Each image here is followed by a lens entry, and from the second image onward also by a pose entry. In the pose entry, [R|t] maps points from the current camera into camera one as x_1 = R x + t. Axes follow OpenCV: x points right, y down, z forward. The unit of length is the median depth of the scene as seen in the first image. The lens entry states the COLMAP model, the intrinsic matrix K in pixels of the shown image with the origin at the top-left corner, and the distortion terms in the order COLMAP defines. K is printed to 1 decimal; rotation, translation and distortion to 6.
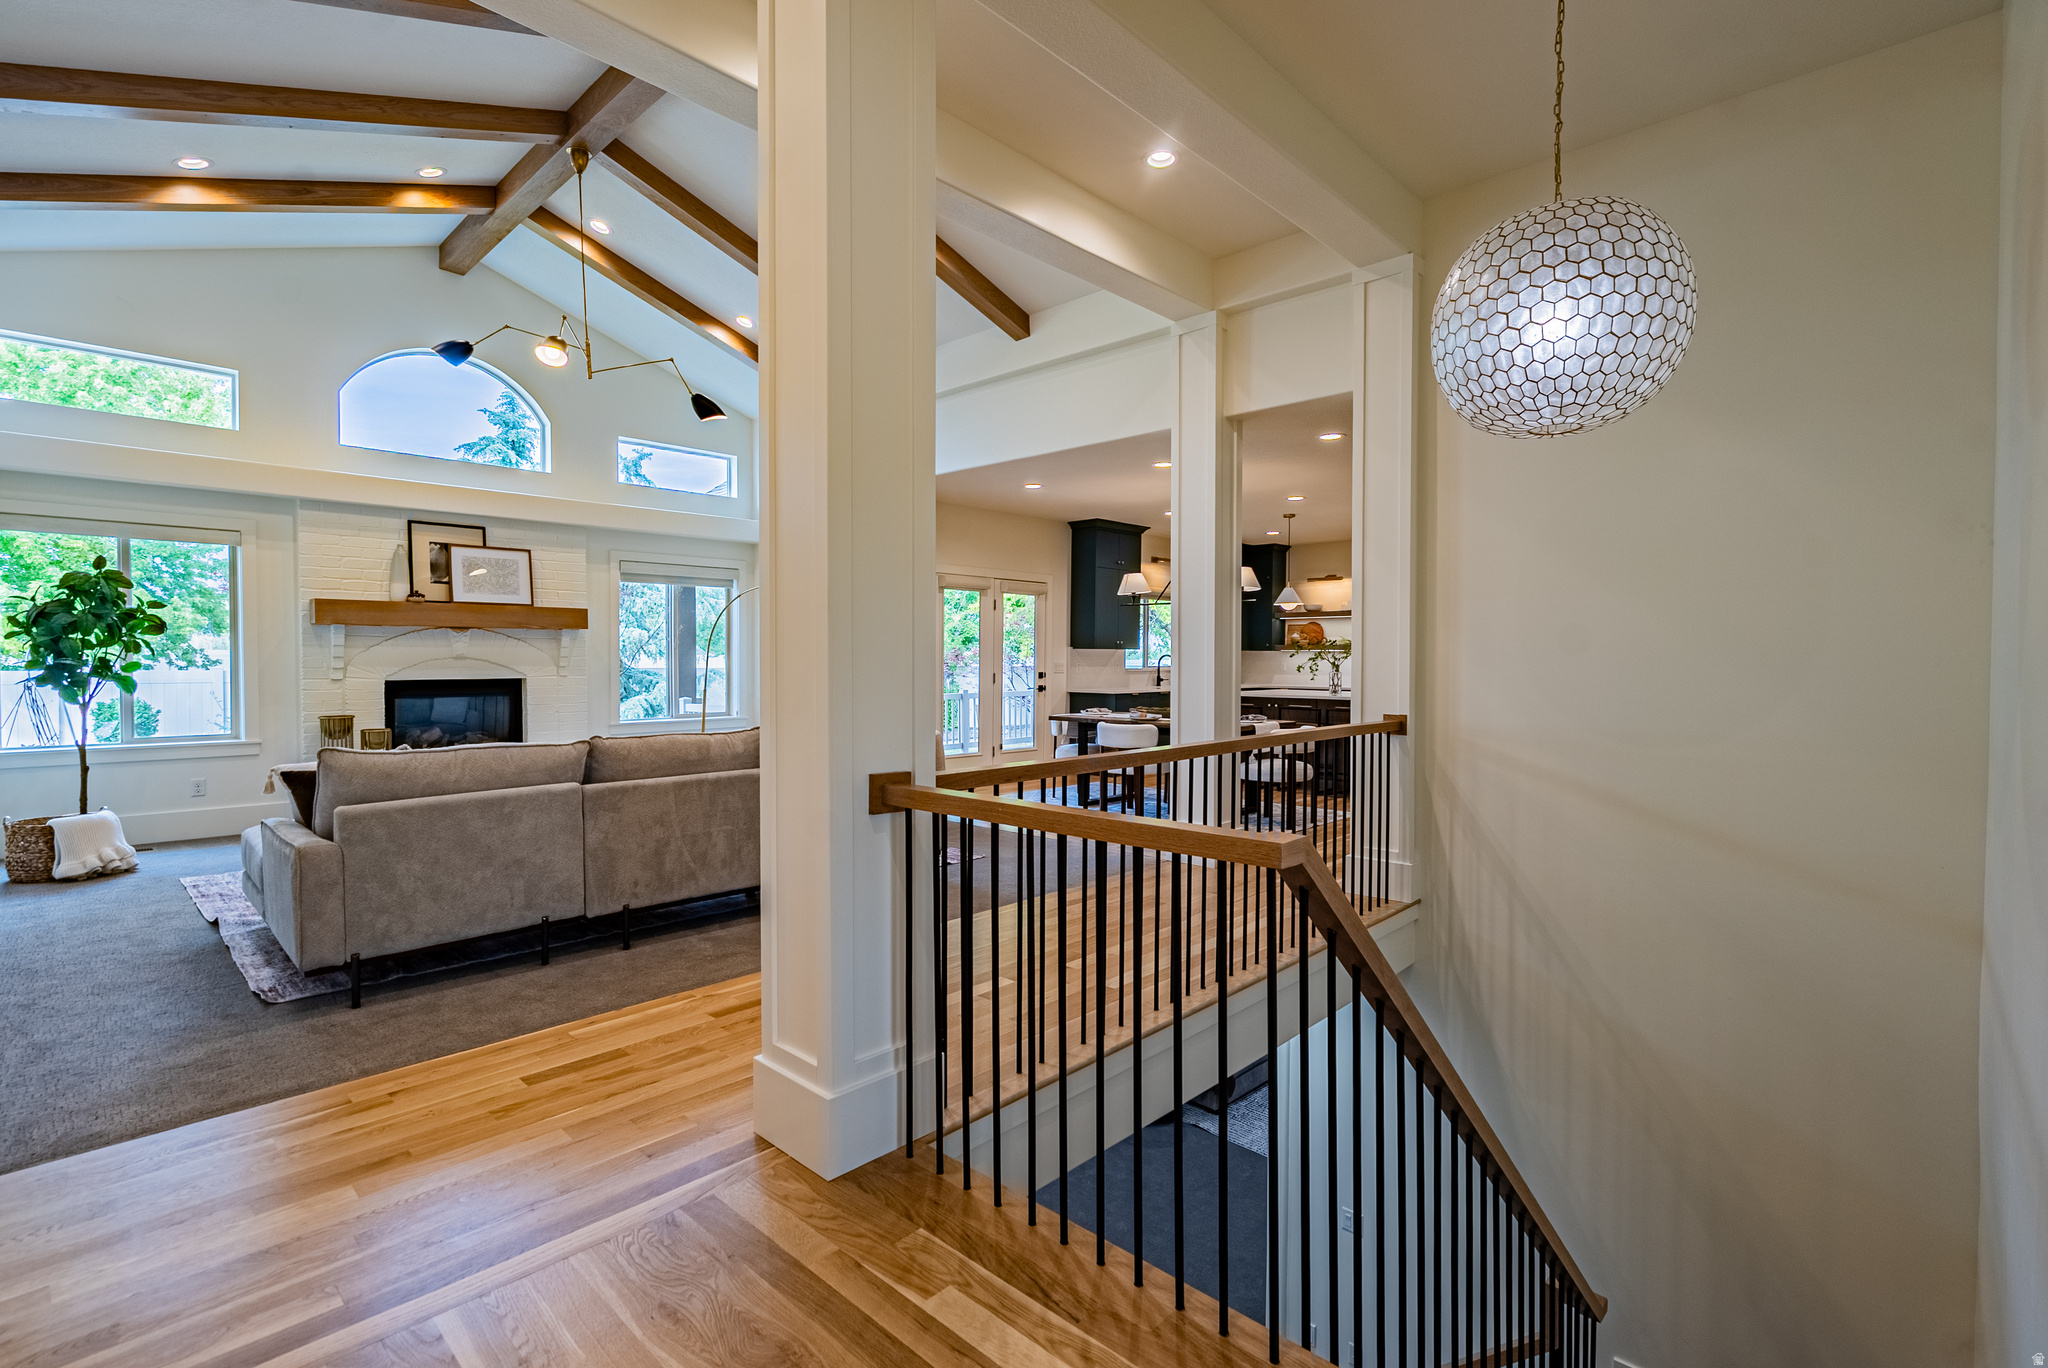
lens RADIAL K [[932.2, 0, 1018.1], [0, 932.2, 679.1], [0, 0, 1]] dist [-0.001024, 0.000026]
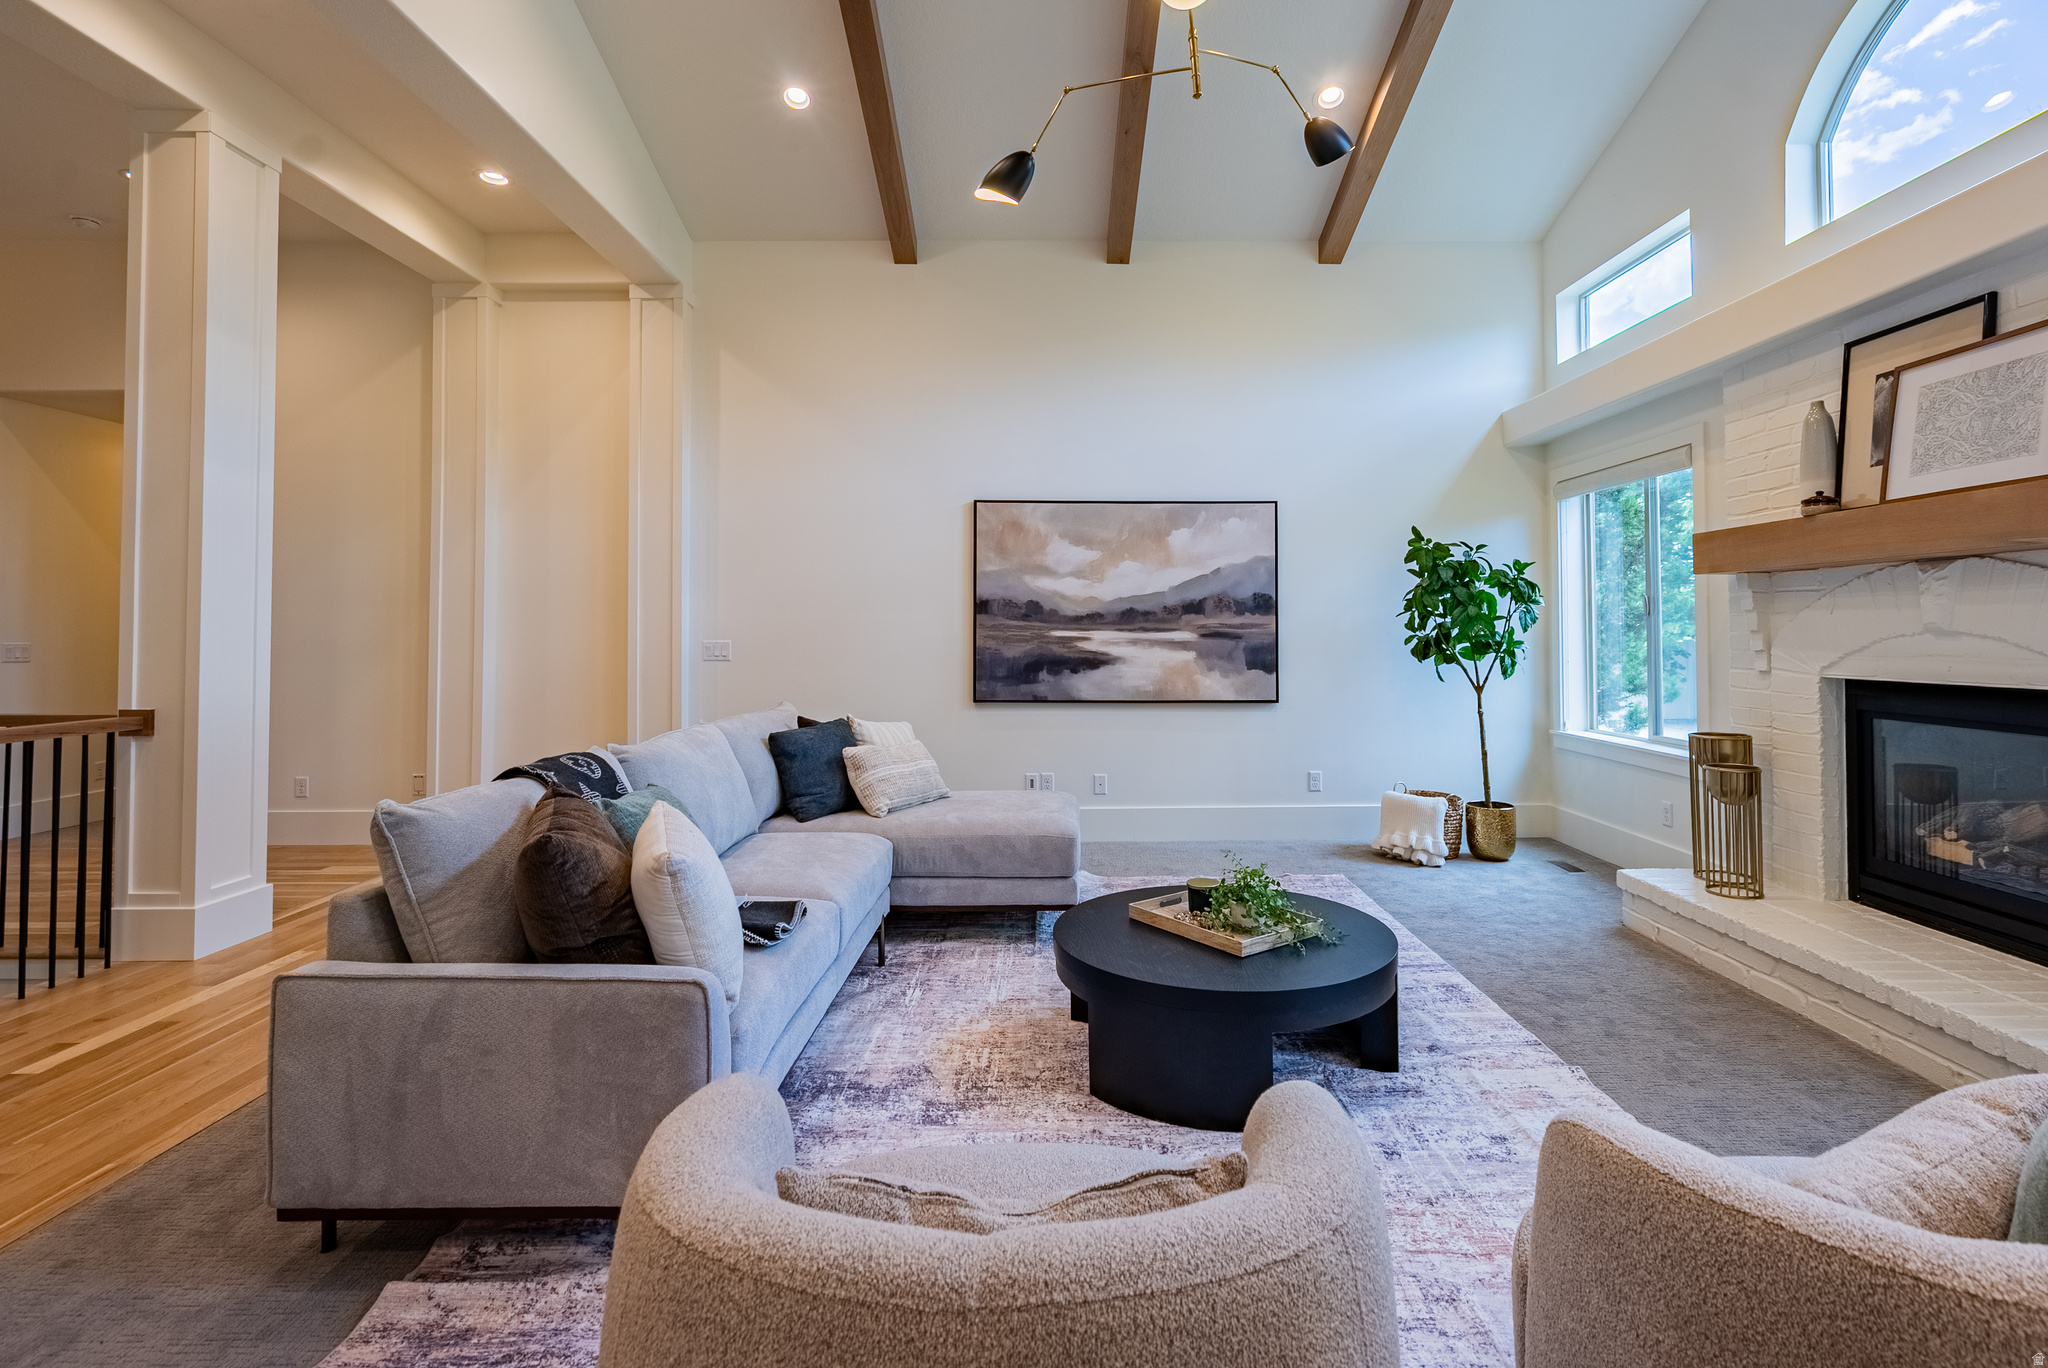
lens RADIAL K [[960.2, 0, 1040.0], [0, 960.2, 600.4], [0, 0, 1]] dist [-0.002367, -0.000625]
pose [[-0.719848, -0.023471, -0.693735, -0.021817], [-0.015351, 0.999722, -0.017895, -0.025757], [0.693962, -0.002232, -0.720008, 1.134120]]
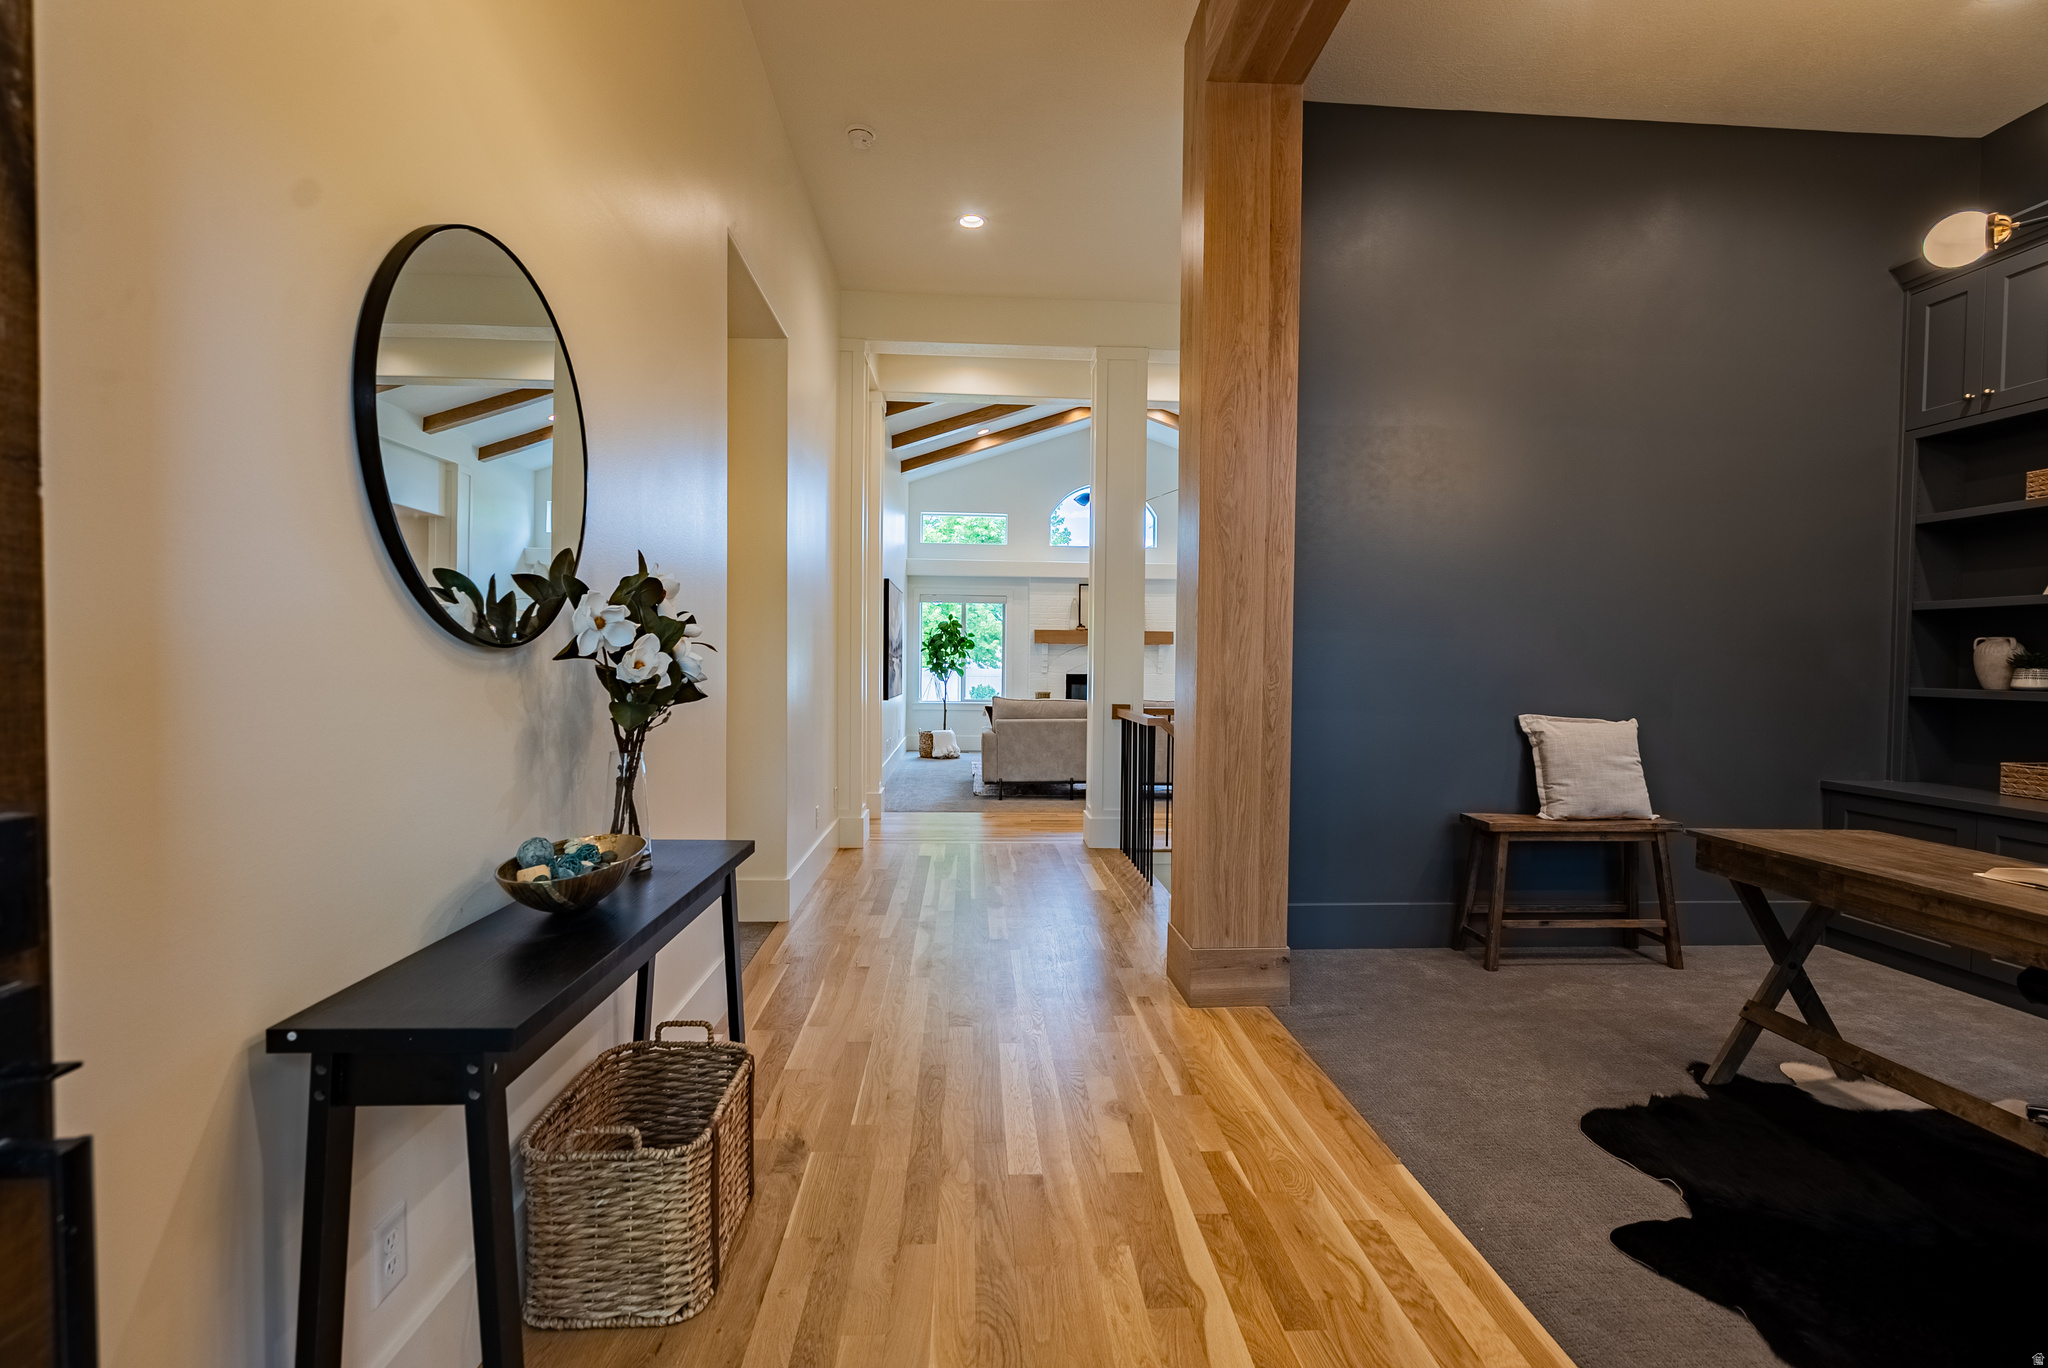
lens RADIAL K [[932.2, 0, 1018.1], [0, 932.2, 679.1], [0, 0, 1]] dist [-0.001024, 0.000026]
pose [[0.730558, 0.021598, -0.682509, 0.504676], [-0.027195, 0.999627, 0.002523, 0.009663], [0.682309, 0.016718, 0.730873, -0.397102]]
